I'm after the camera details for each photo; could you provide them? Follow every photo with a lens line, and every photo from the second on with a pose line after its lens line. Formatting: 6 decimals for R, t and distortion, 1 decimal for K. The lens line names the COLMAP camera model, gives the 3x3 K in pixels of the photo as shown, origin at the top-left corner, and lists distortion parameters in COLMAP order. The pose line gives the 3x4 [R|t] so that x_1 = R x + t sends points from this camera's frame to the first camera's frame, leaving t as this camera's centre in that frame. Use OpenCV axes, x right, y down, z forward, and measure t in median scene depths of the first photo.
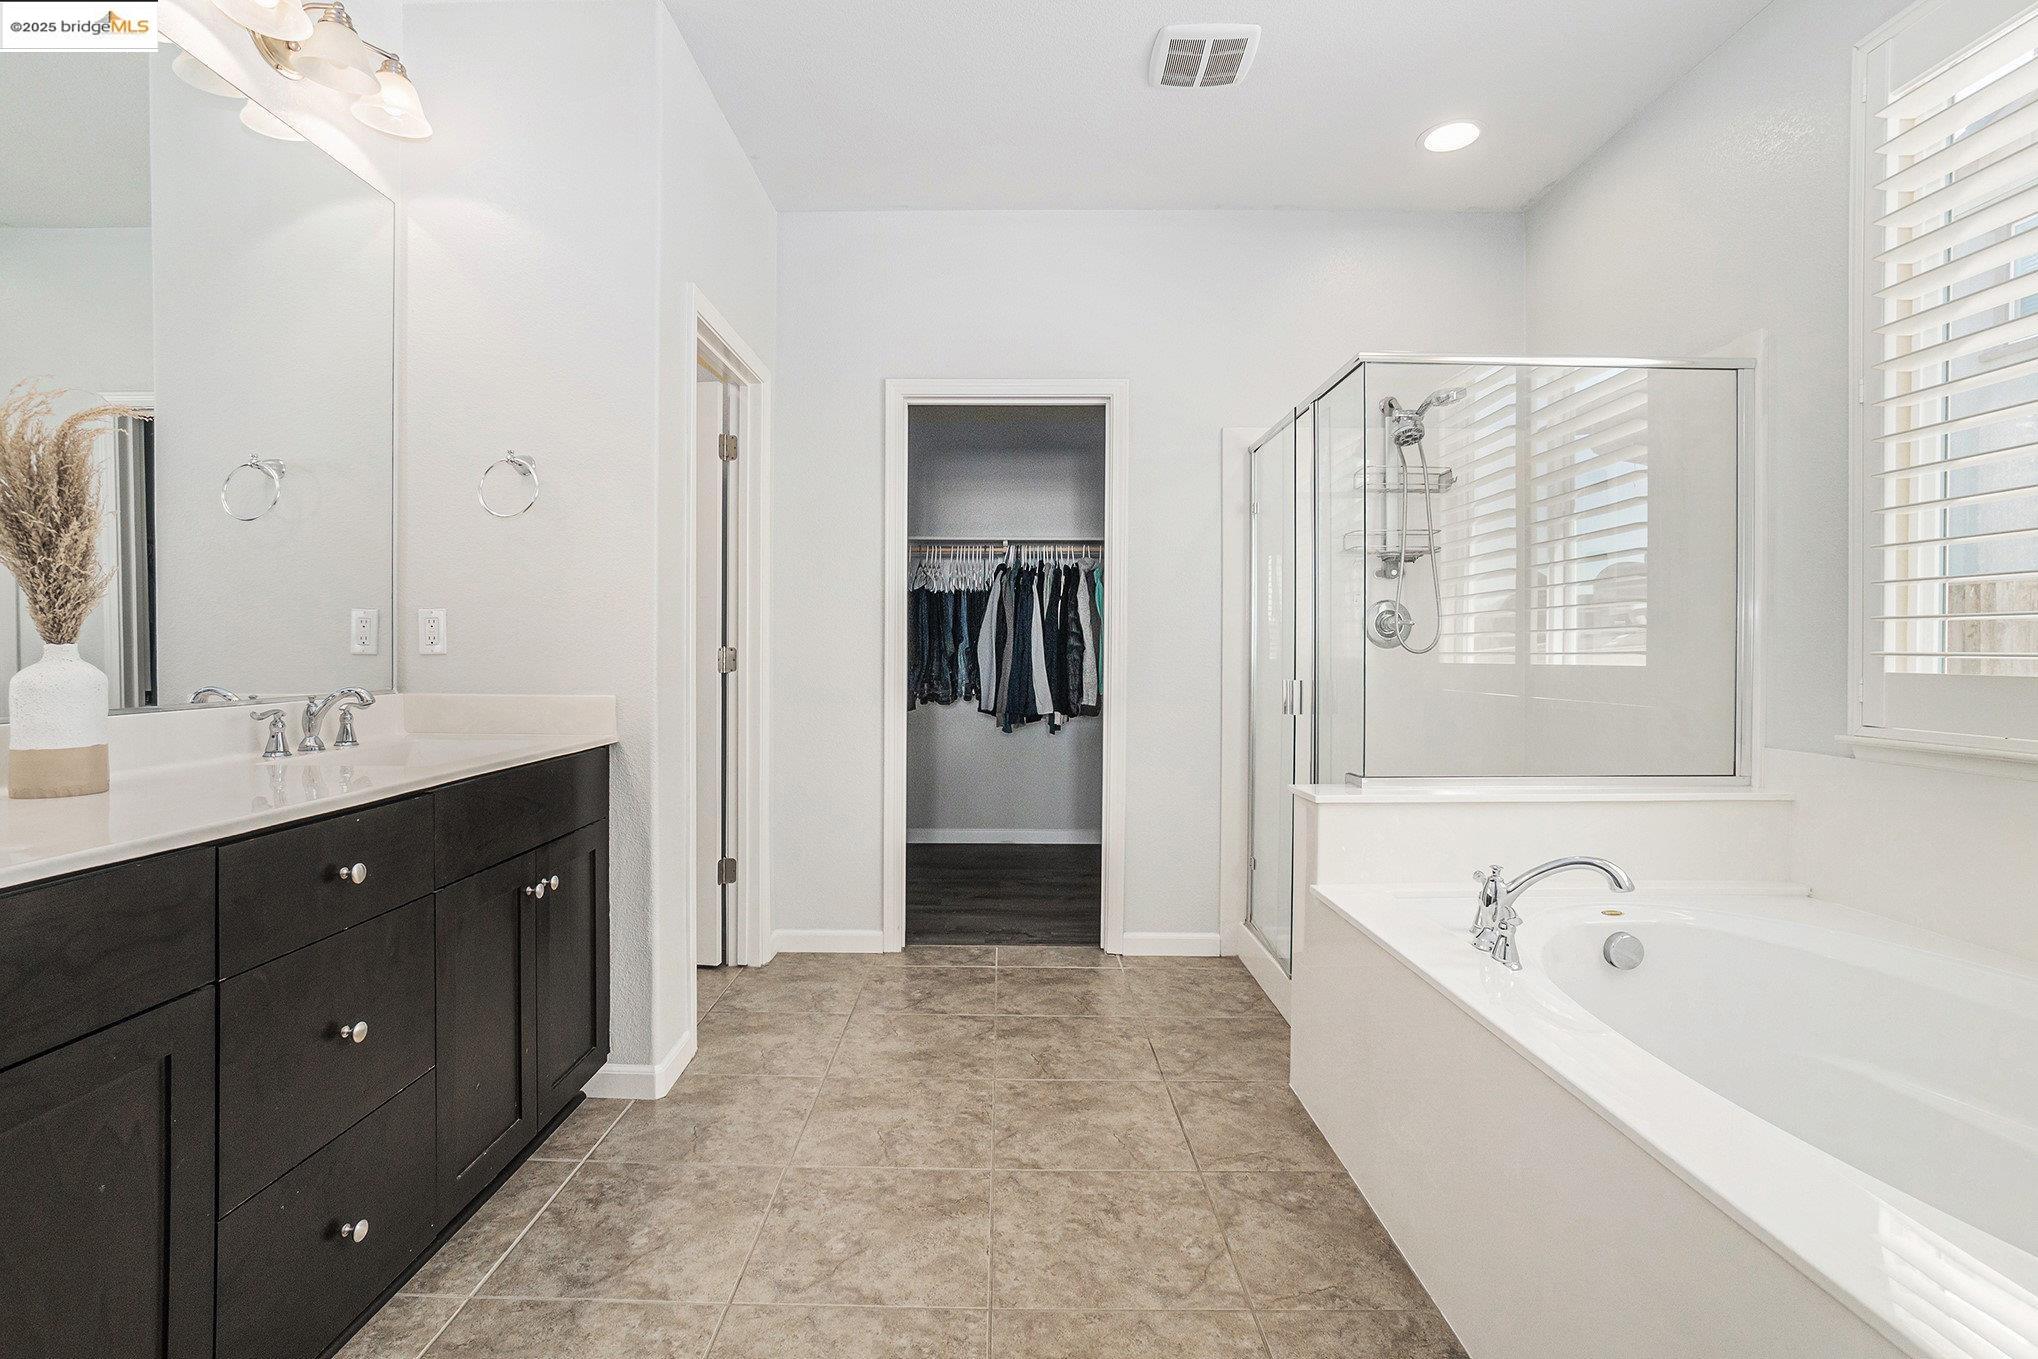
lens RADIAL K [[876.8, 0, 1015.9], [0, 876.8, 660.5], [0, 0, 1]] dist [-0.062616, 0.019209]
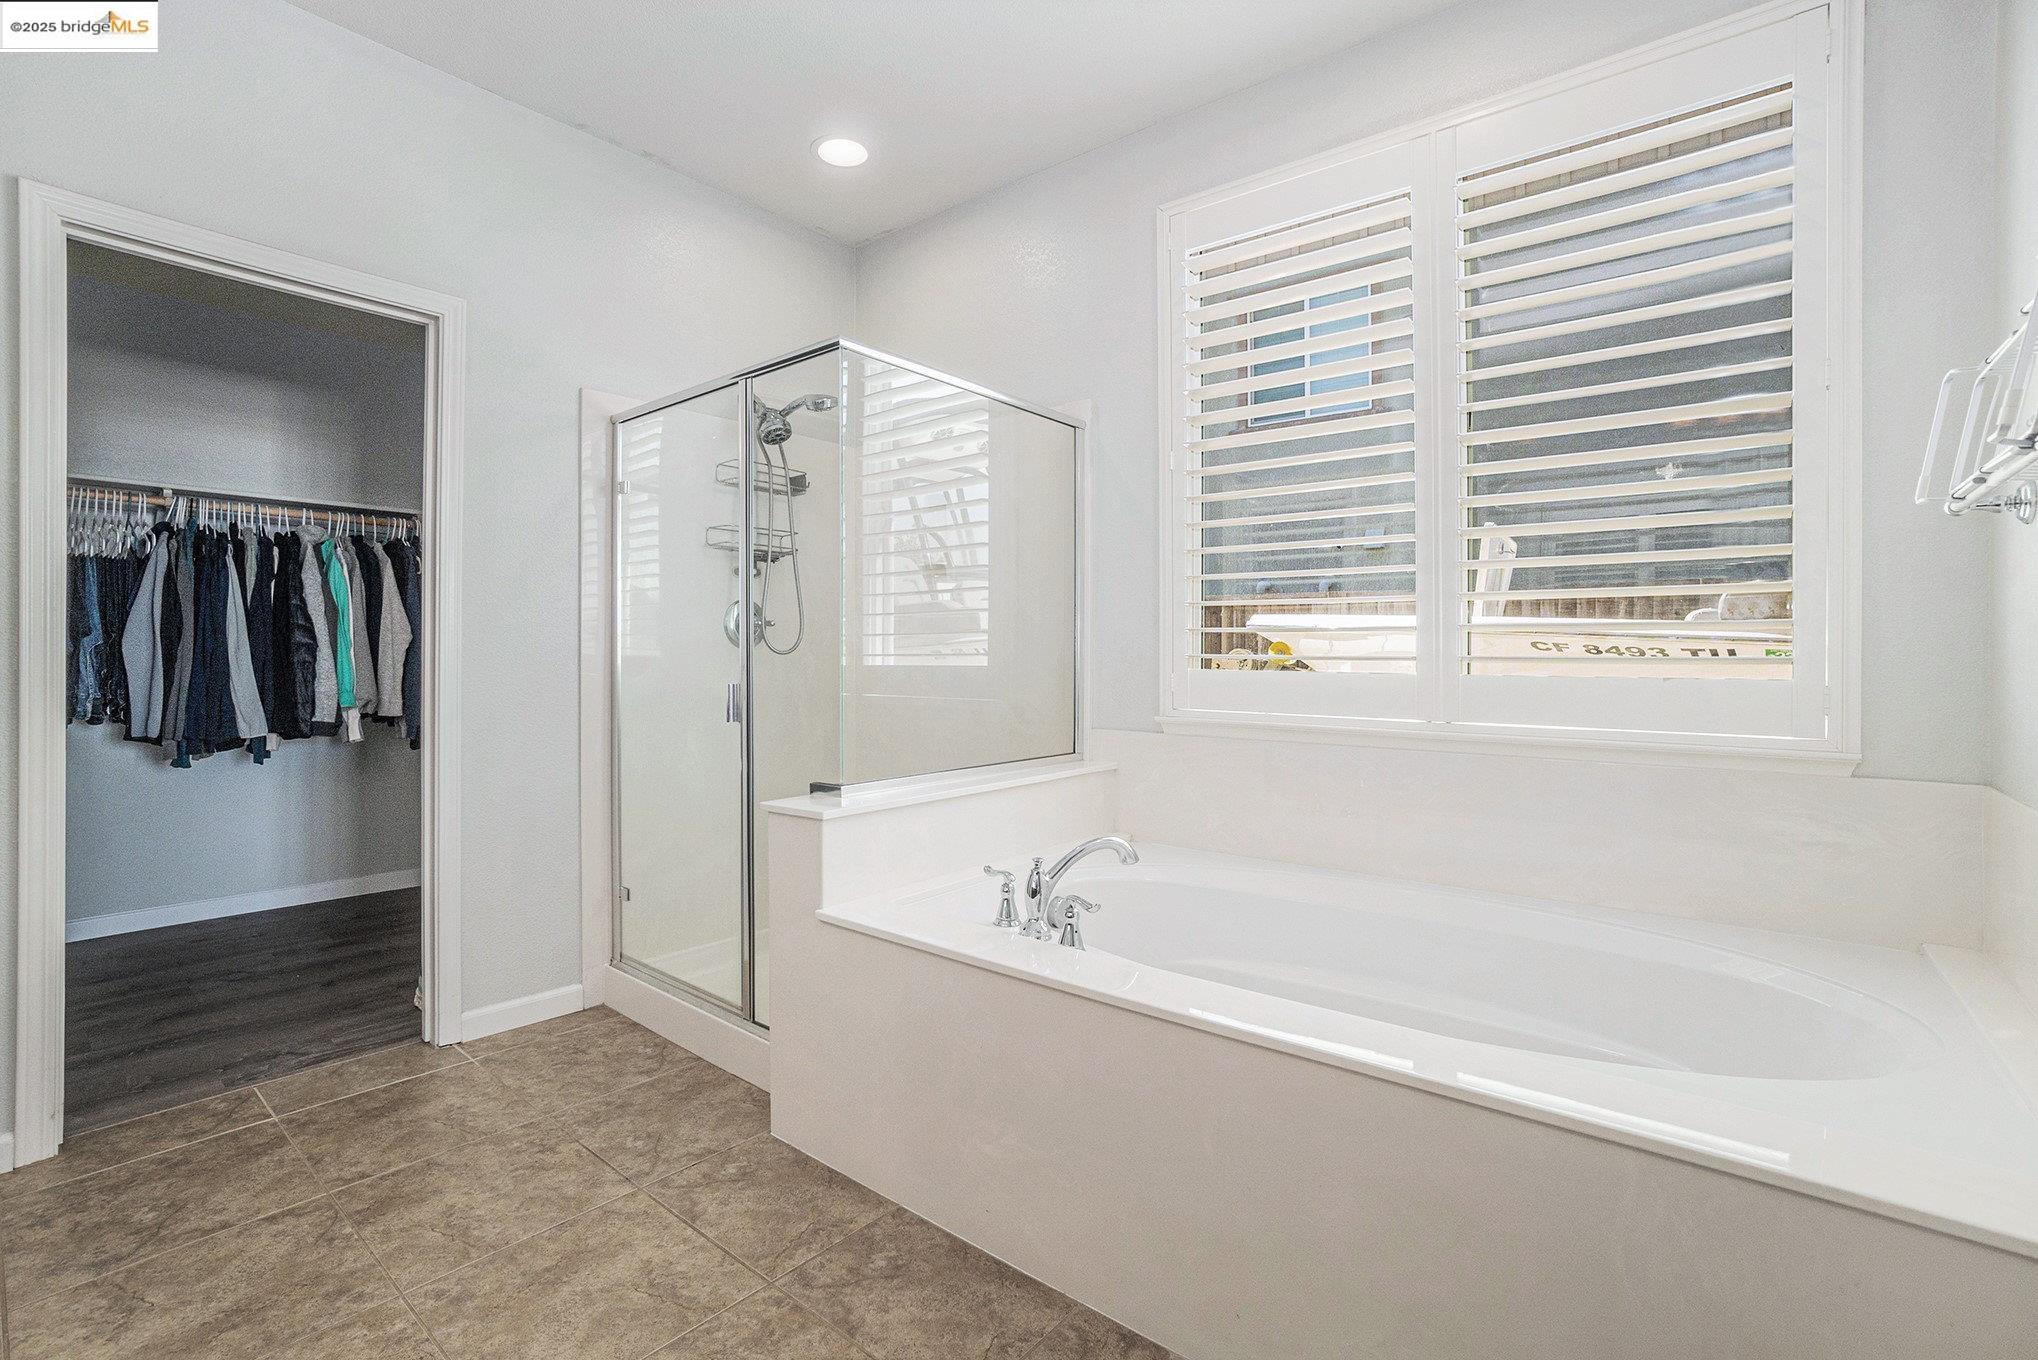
lens RADIAL K [[876.8, 0, 1015.9], [0, 876.8, 661.0], [0, 0, 1]] dist [-0.062616, 0.019209]
pose [[0.673011, -0.000493, 0.739632, -0.102308], [0.001965, 0.999997, -0.001121, 0.001319], [-0.739630, 0.002208, 0.673011, 0.125846]]
